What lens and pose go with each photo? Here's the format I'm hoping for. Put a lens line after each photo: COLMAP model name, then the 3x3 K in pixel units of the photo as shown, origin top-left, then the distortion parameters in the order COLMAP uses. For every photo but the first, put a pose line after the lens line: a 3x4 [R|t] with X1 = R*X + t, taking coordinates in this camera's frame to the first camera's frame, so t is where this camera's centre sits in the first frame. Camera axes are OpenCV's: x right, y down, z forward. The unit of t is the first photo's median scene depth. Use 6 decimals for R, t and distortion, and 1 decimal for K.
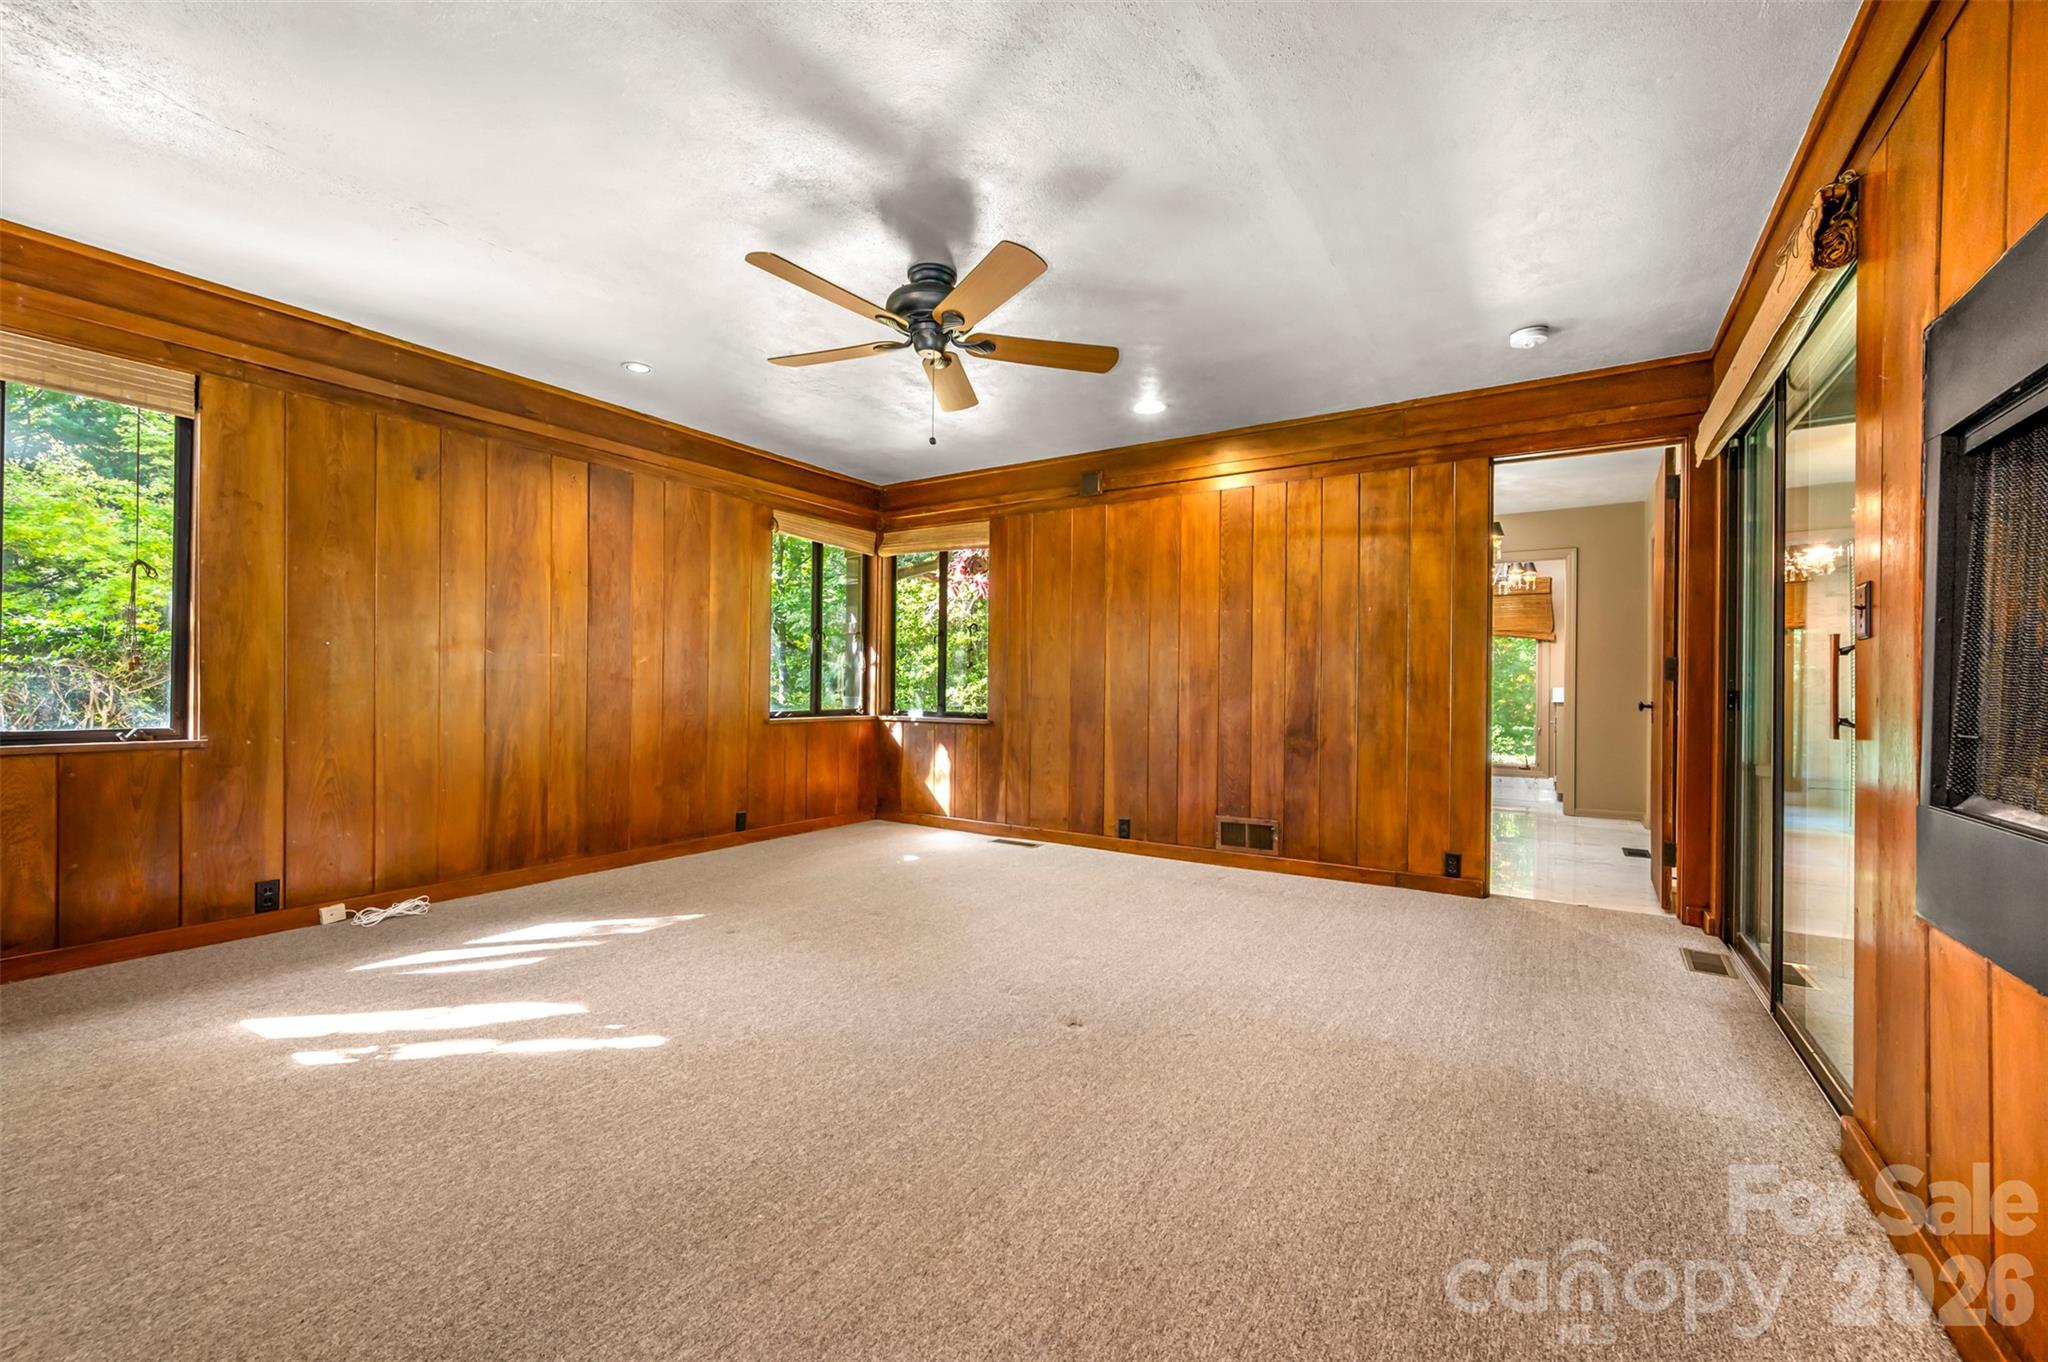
lens RADIAL K [[831.5, 0, 1027.2], [0, 831.5, 670.2], [0, 0, 1]] dist [0.000739, 0.000107]
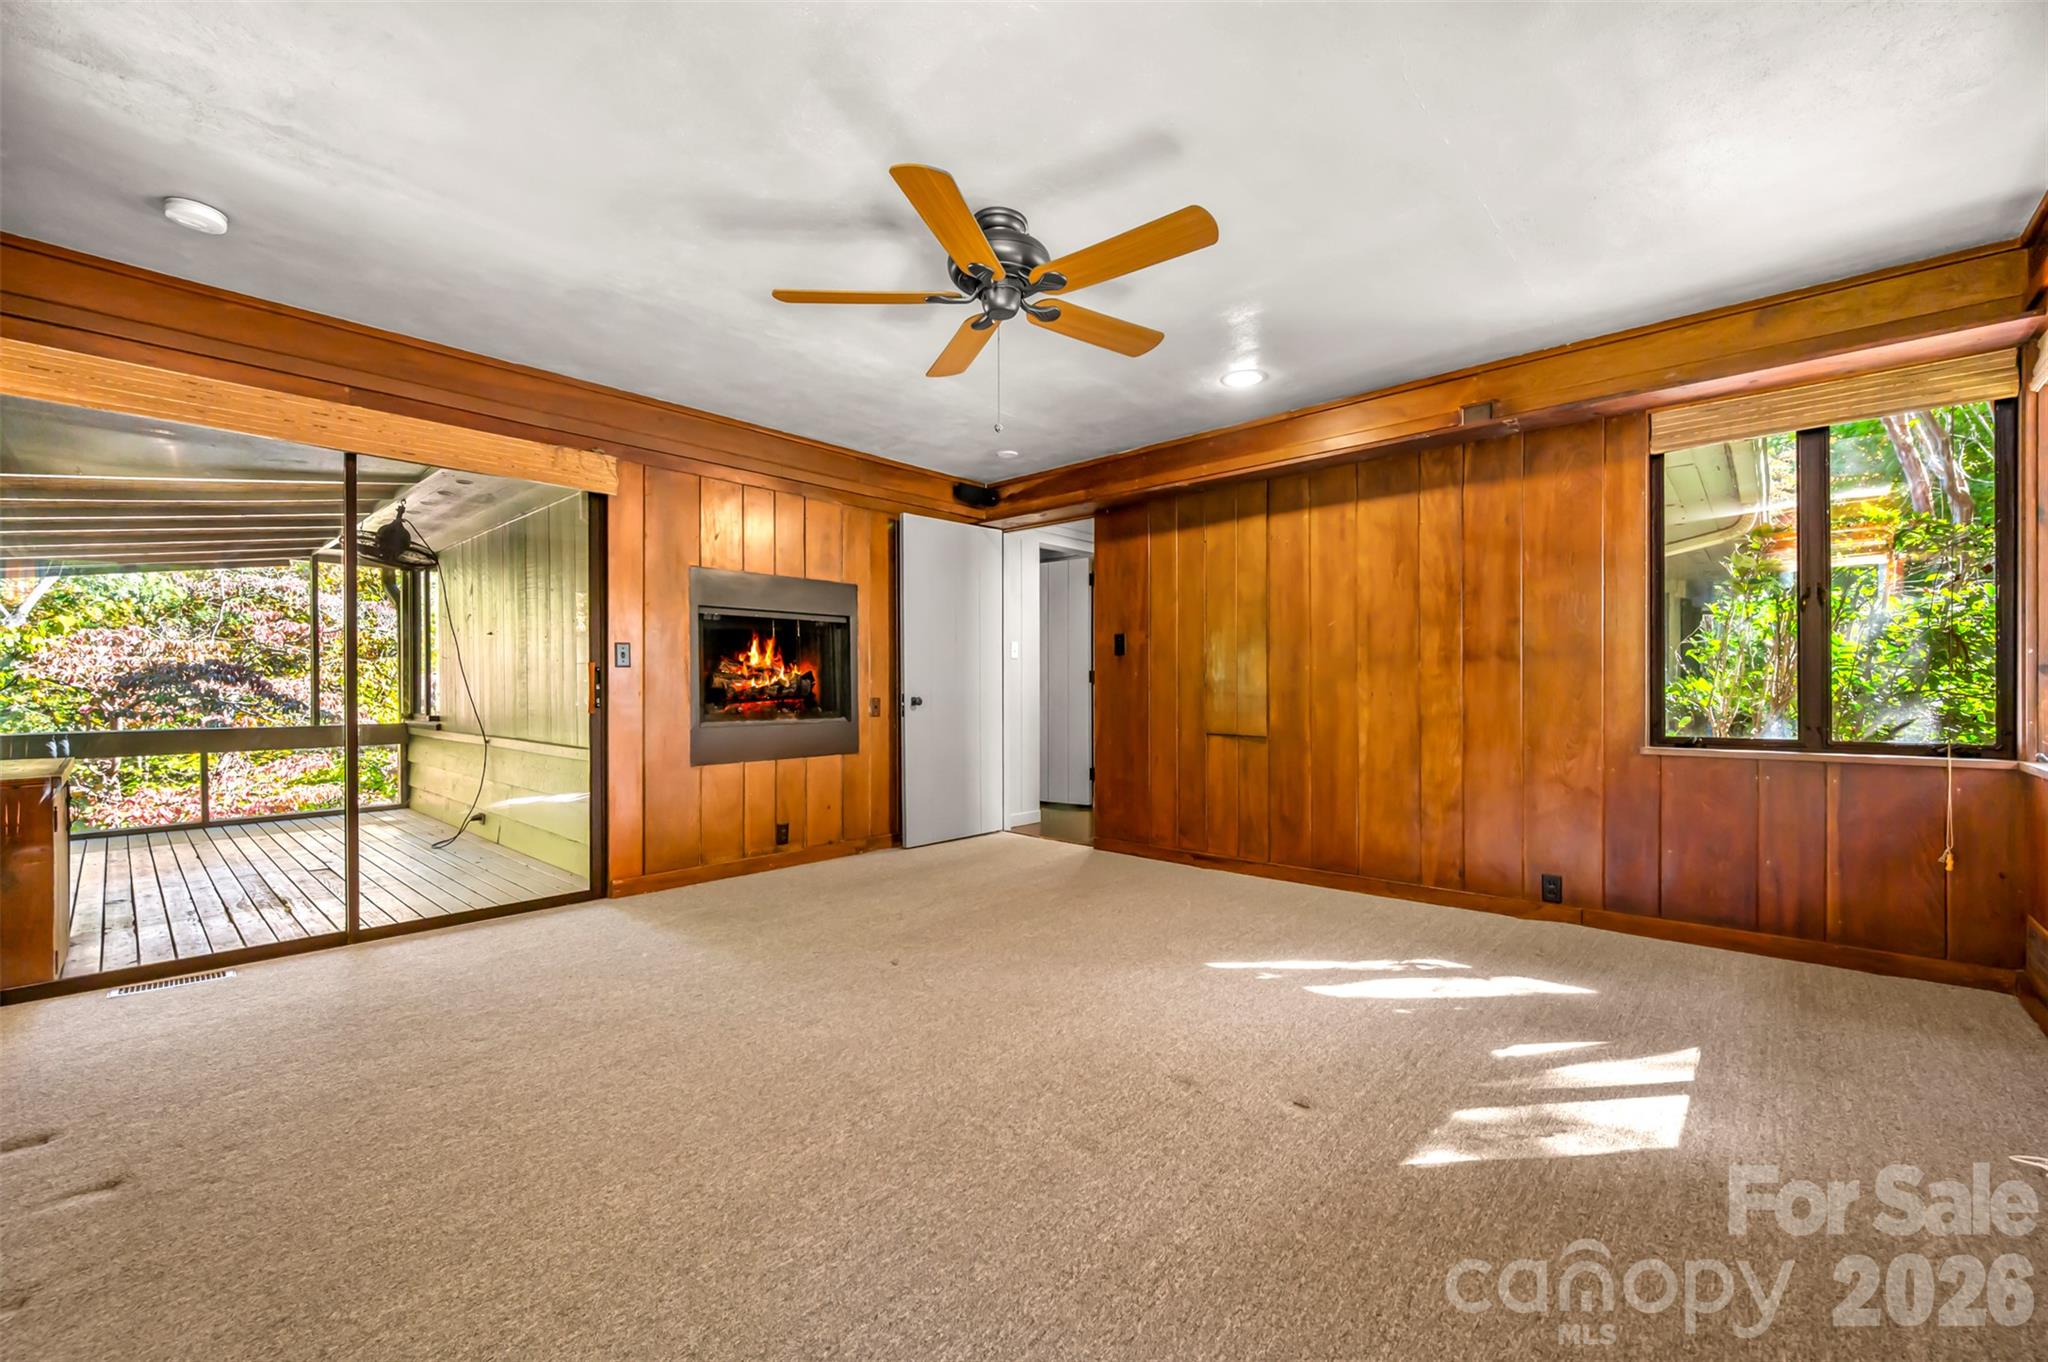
lens RADIAL K [[831.5, 0, 1027.2], [0, 831.5, 670.2], [0, 0, 1]] dist [0.000739, 0.000107]
pose [[-0.985655, -0.001929, 0.168762, -0.296267], [-0.007669, 0.999414, -0.033372, 0.022301], [-0.168599, -0.034188, -0.985092, 1.858654]]
